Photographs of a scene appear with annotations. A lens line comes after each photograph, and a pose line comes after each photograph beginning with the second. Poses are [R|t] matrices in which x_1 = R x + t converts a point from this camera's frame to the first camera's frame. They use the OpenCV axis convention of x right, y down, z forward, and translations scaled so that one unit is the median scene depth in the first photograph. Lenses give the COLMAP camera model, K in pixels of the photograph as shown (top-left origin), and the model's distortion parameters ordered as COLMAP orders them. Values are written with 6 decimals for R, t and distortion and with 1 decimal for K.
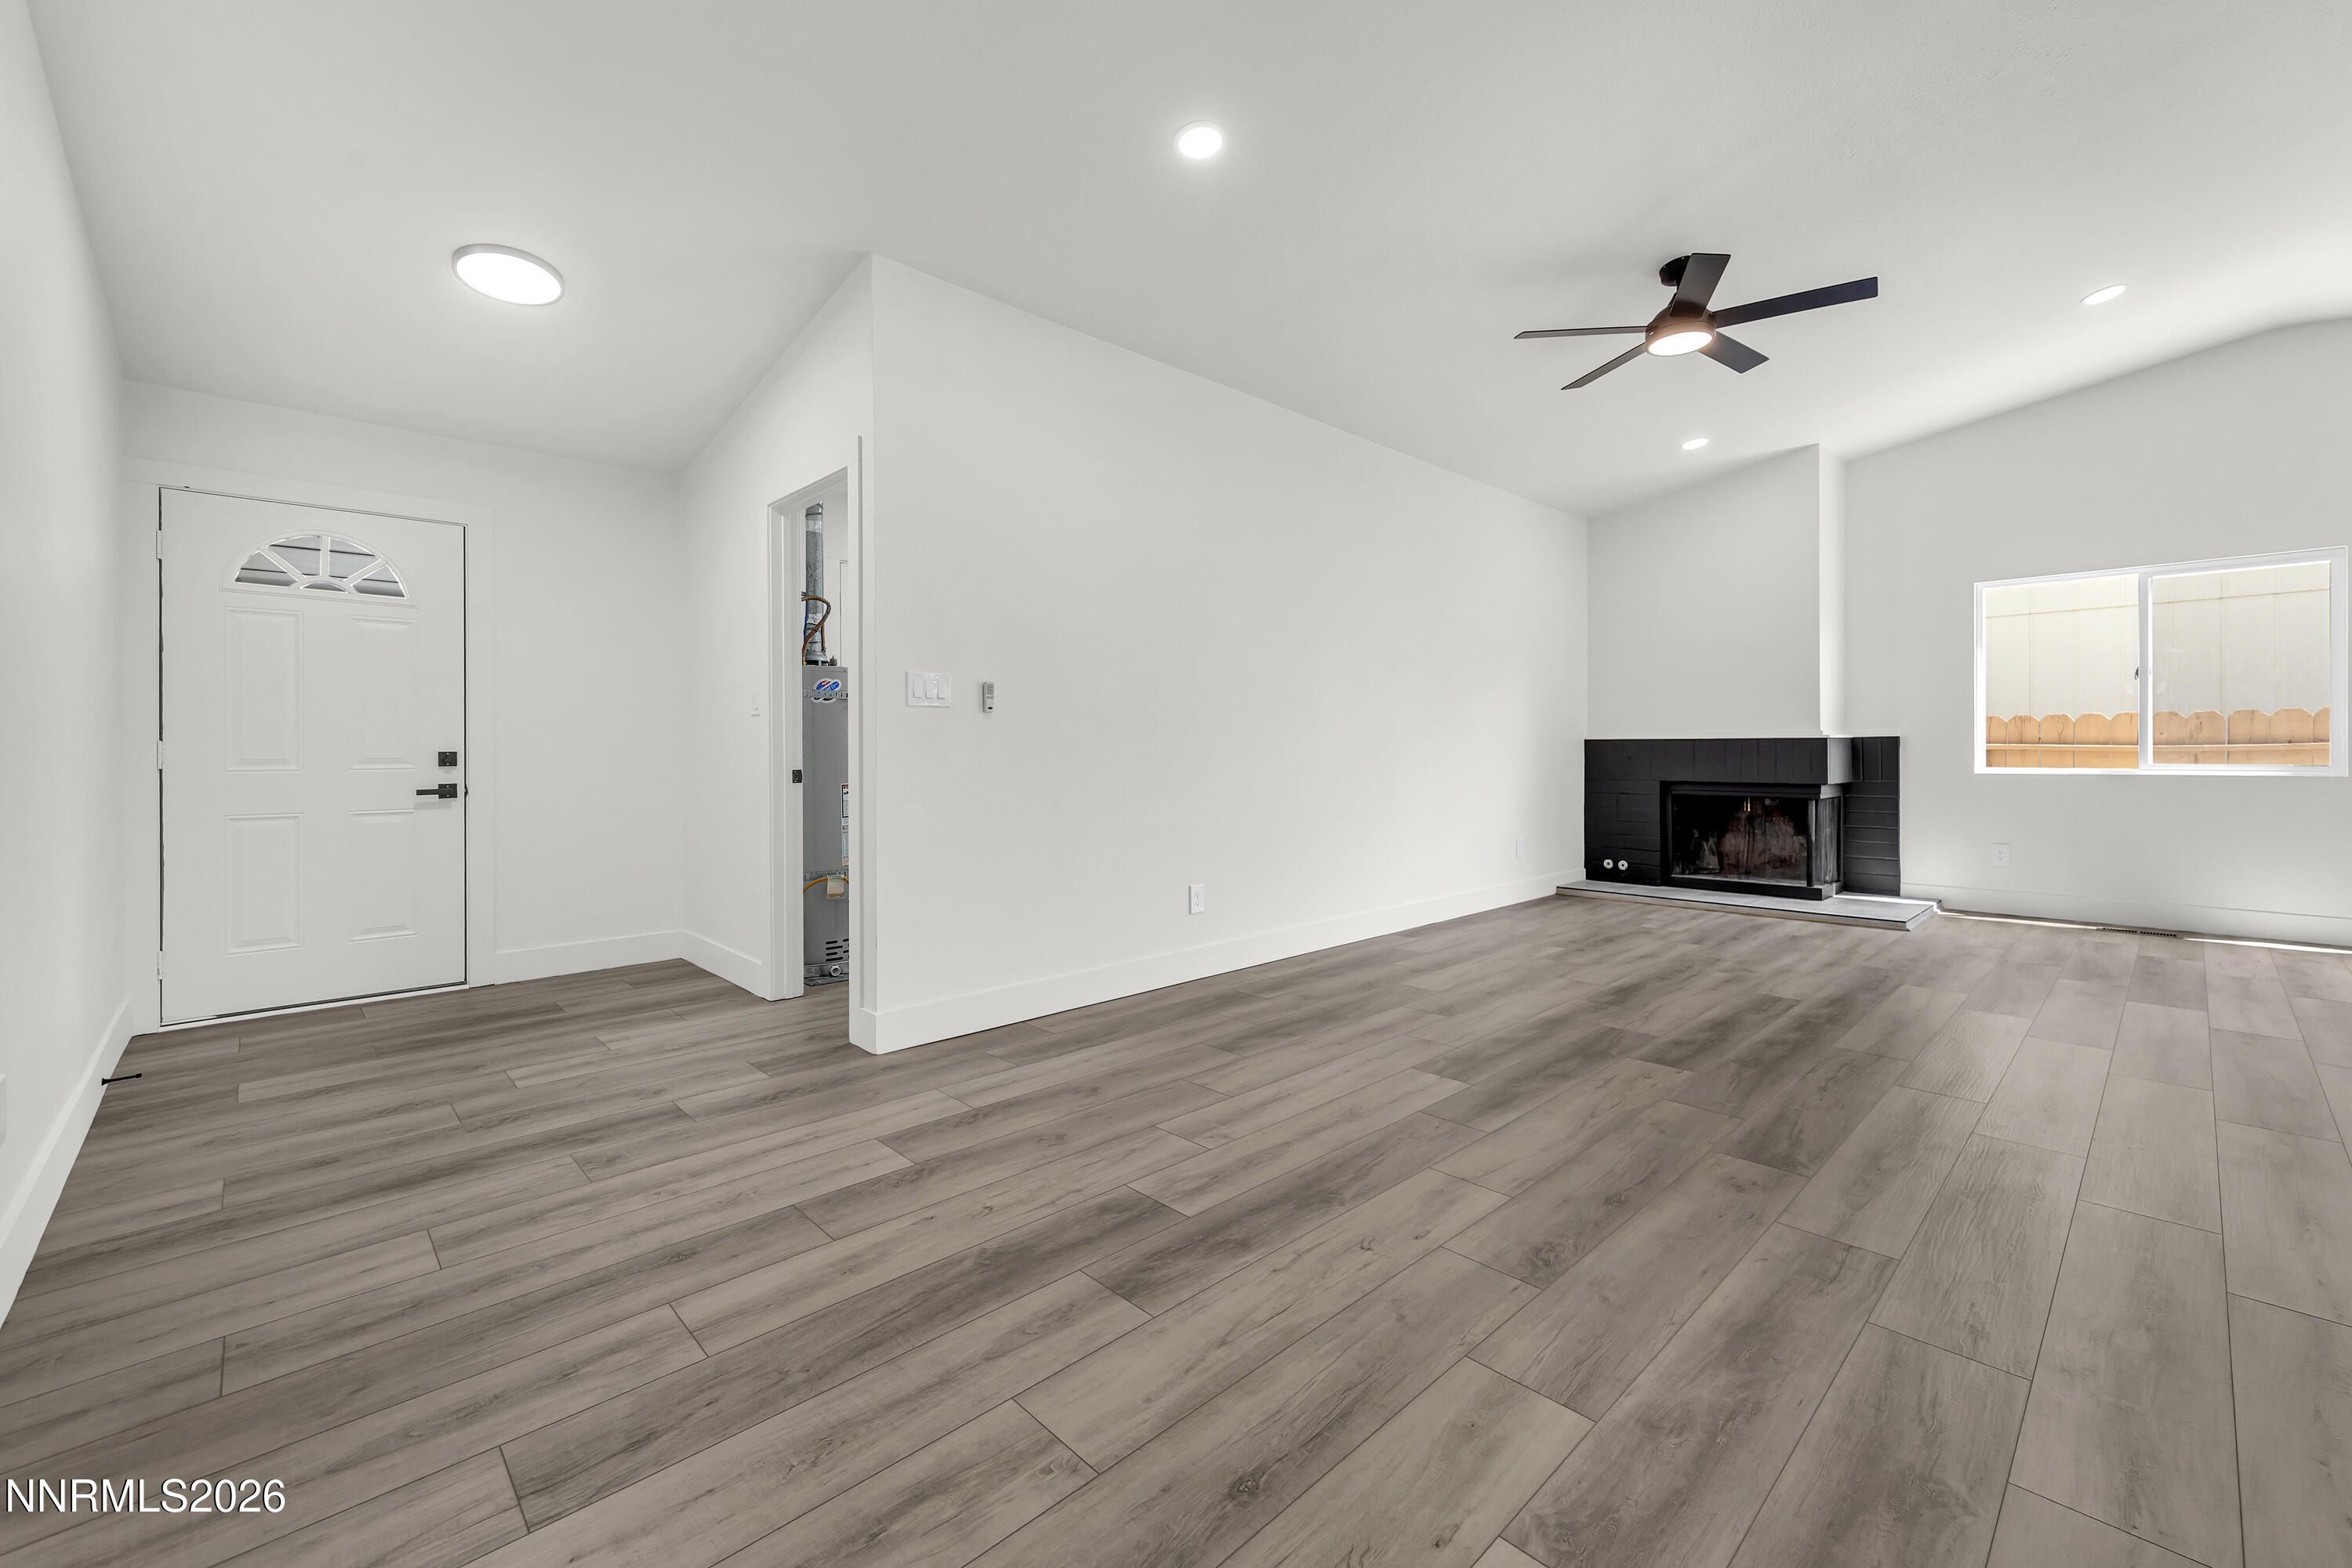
lens RADIAL K [[945.2, 0, 1187.5], [0, 945.2, 752.0], [0, 0, 1]] dist [0.002365, 0.000721]
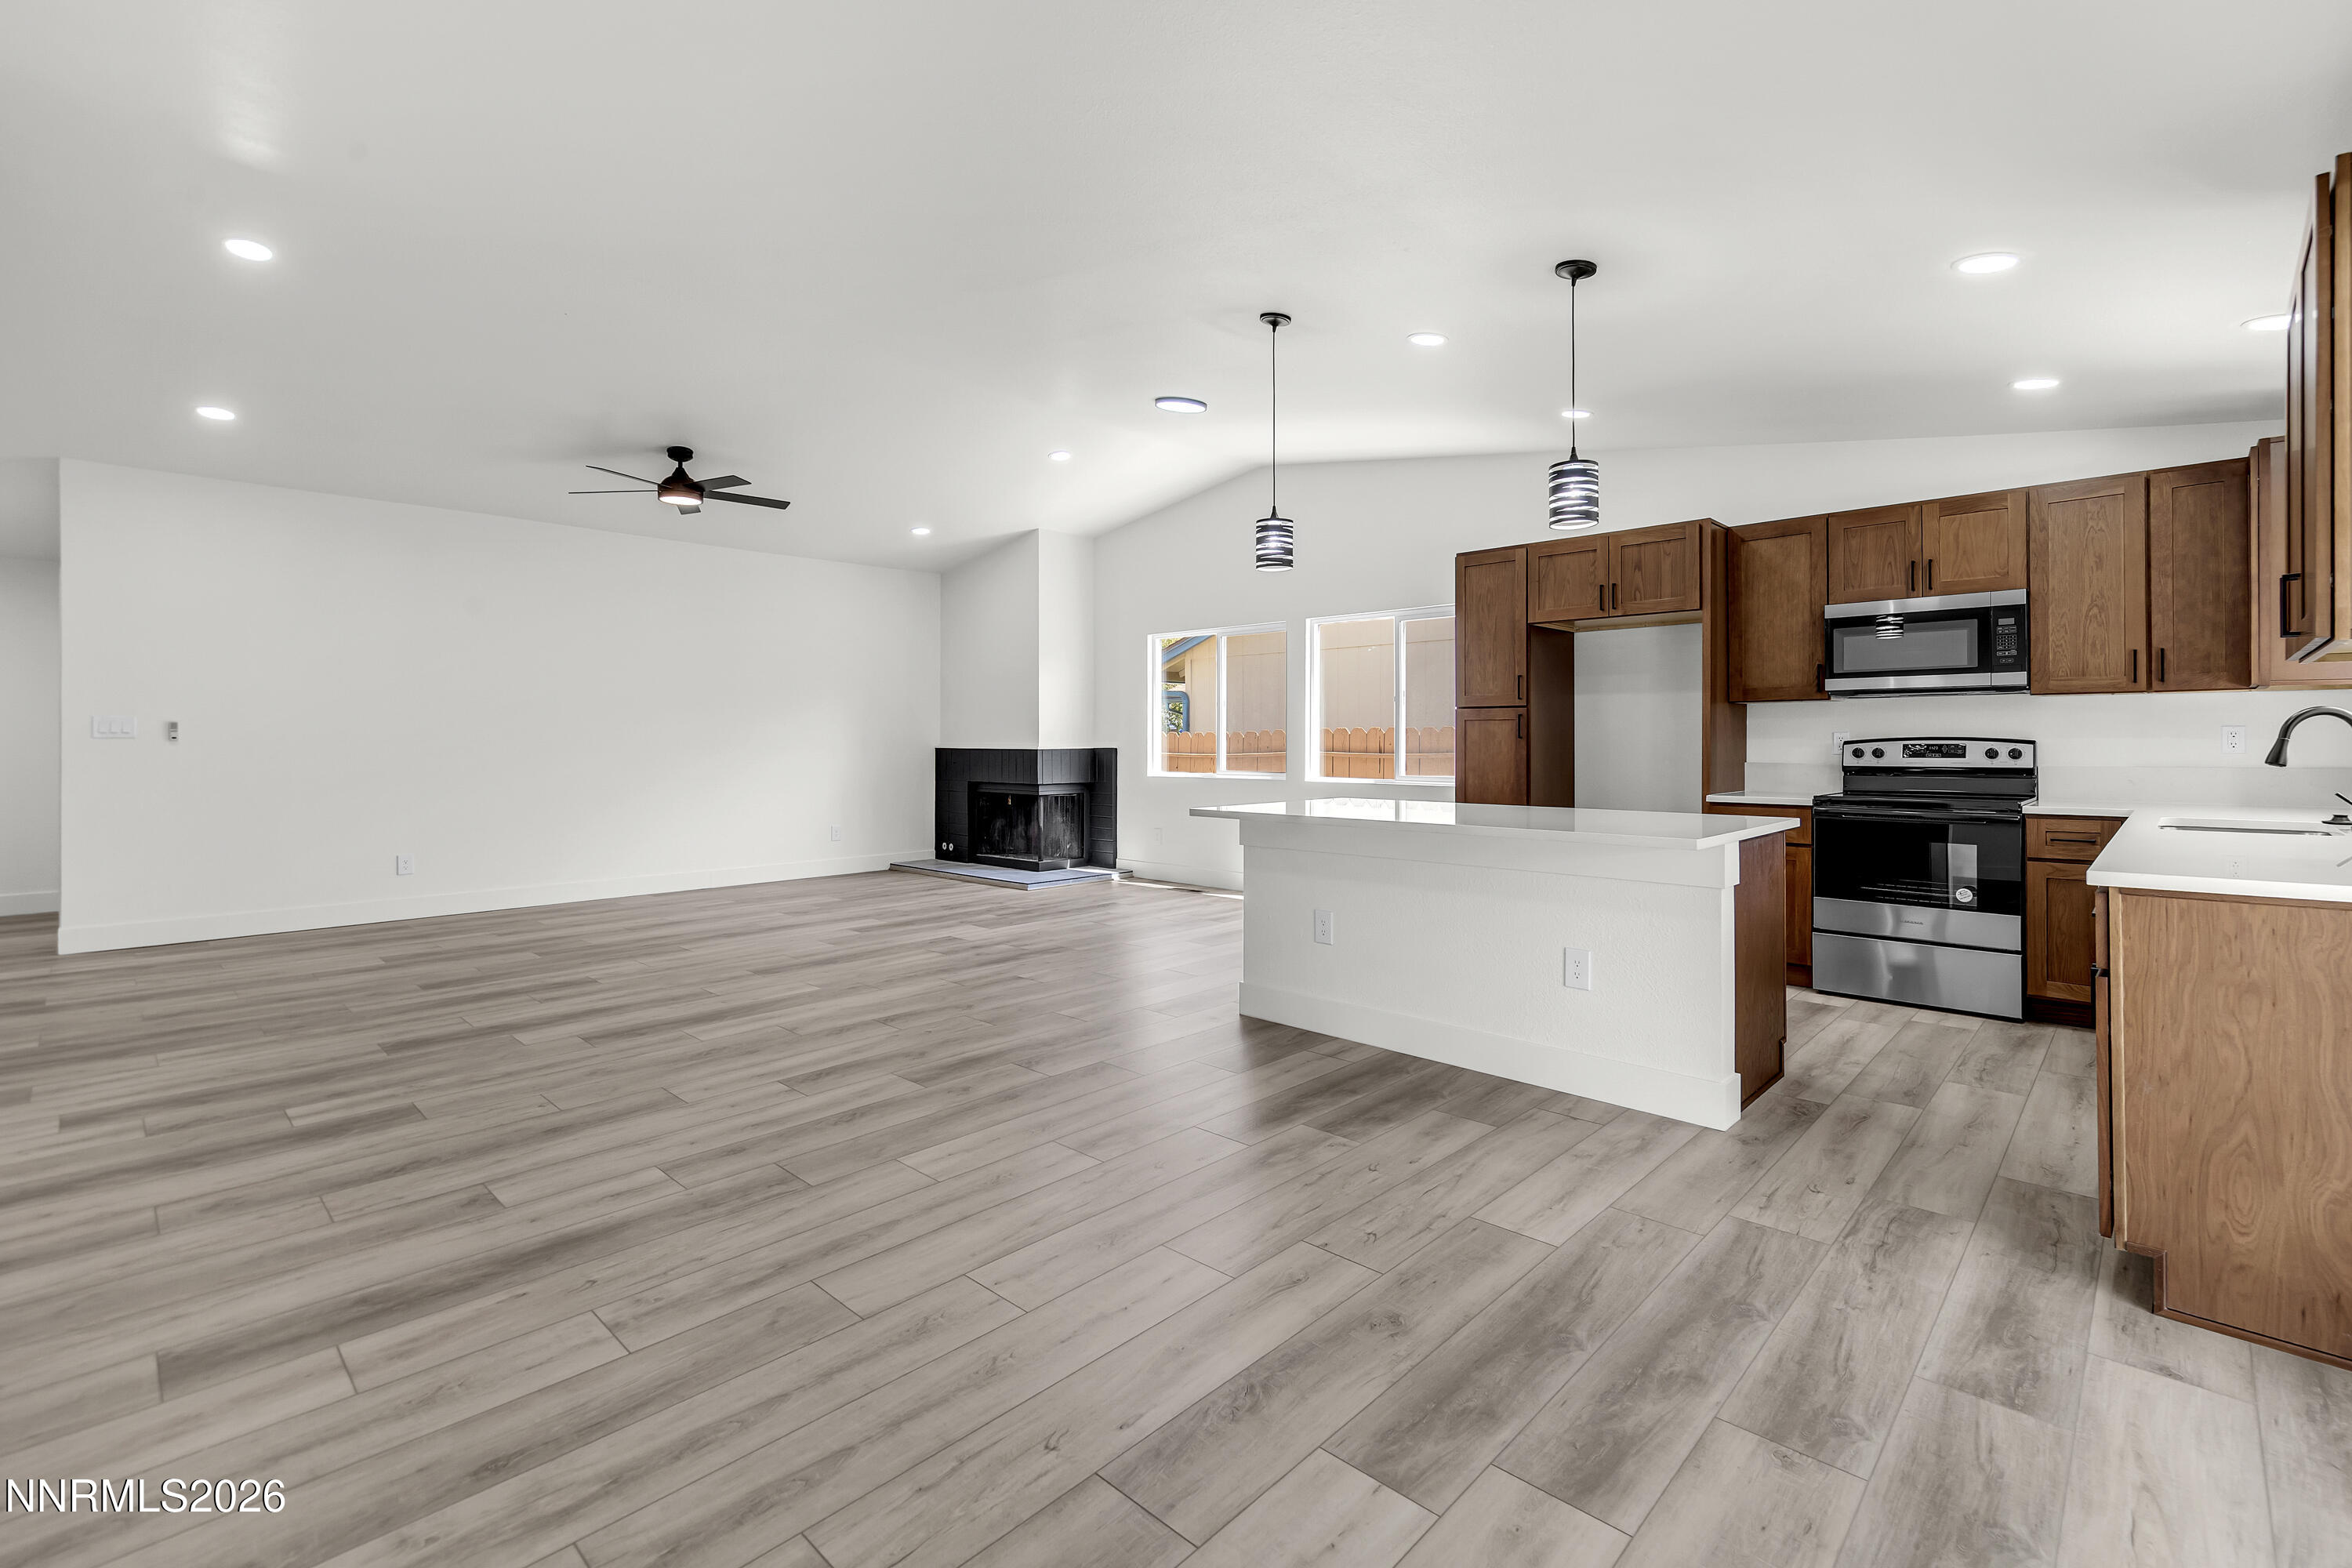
lens RADIAL K [[1006.1, 0, 1170.6], [0, 1006.1, 737.1], [0, 0, 1]] dist [0.002167, -0.000555]
pose [[0.998359, 0.002872, 0.057191, 1.236768], [-0.002477, 0.999973, -0.006988, -0.037954], [-0.057209, 0.006835, 0.998339, -0.691444]]
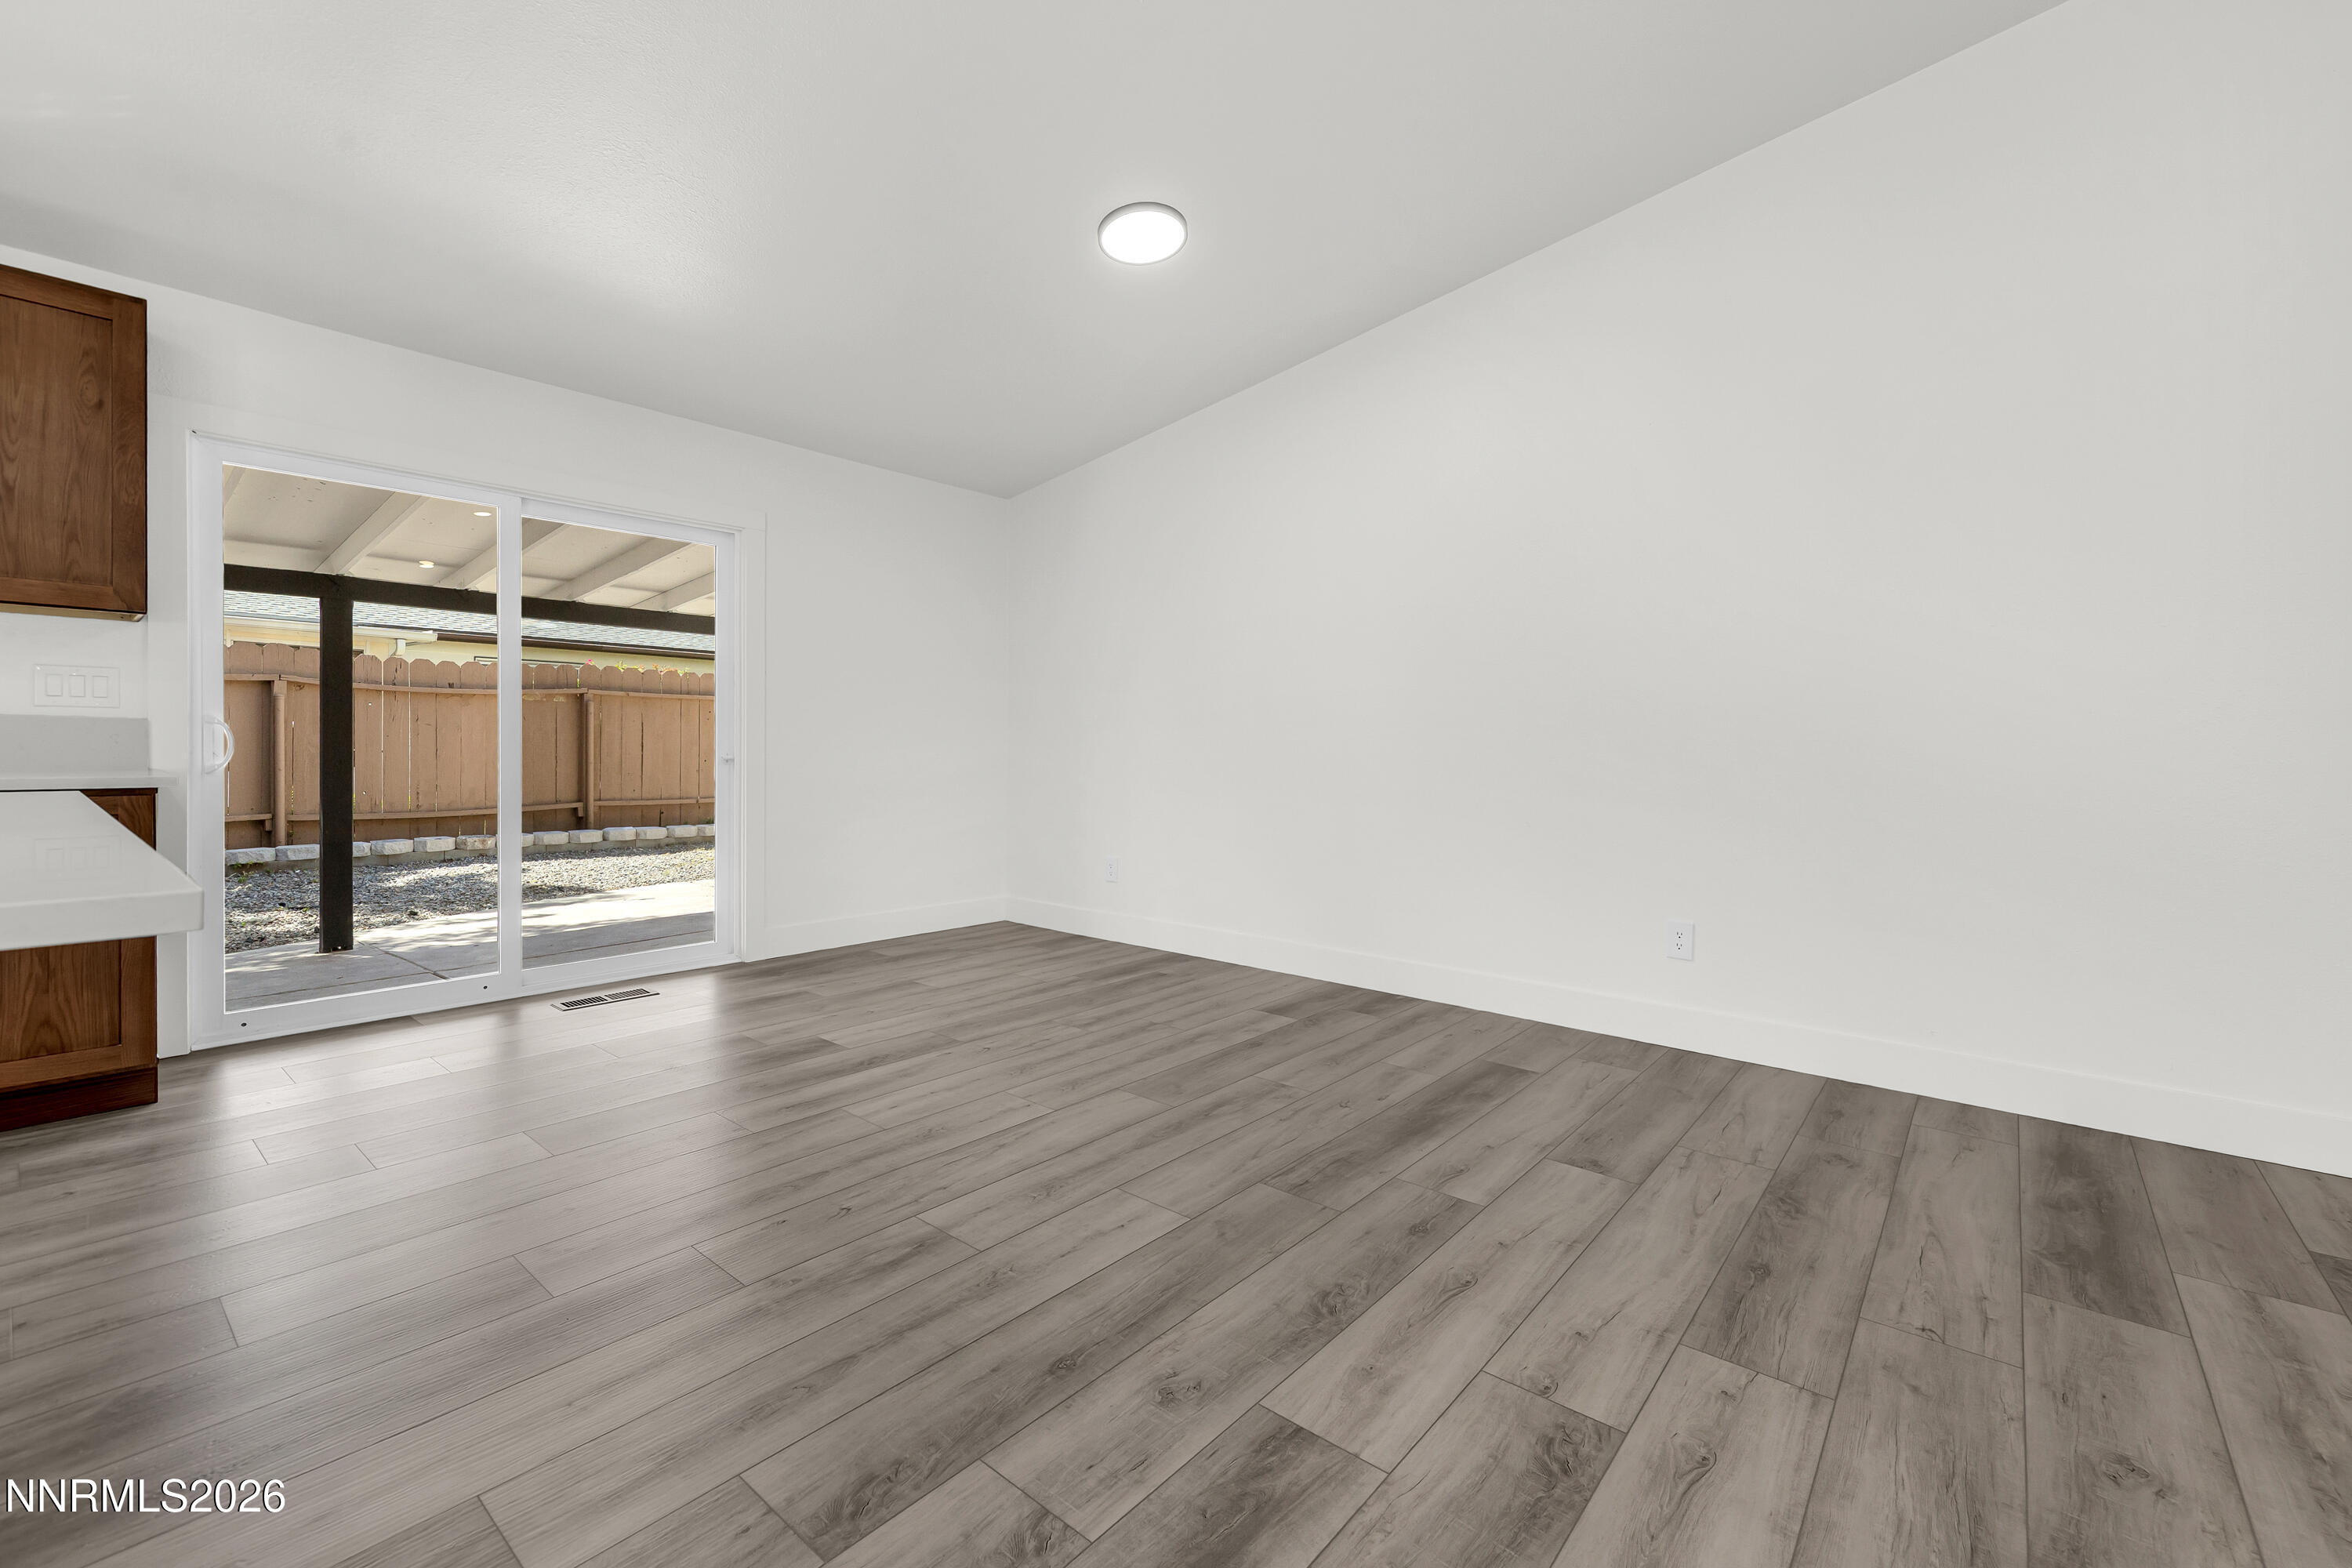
lens RADIAL K [[1006.1, 0, 1157.4], [0, 1006.1, 747.6], [0, 0, 1]] dist [0.002167, -0.000555]
pose [[-0.994697, -0.007015, -0.102607, 1.156880], [-0.007473, 0.999964, 0.004084, 0.002552], [0.102575, 0.004830, -0.994714, 0.598413]]
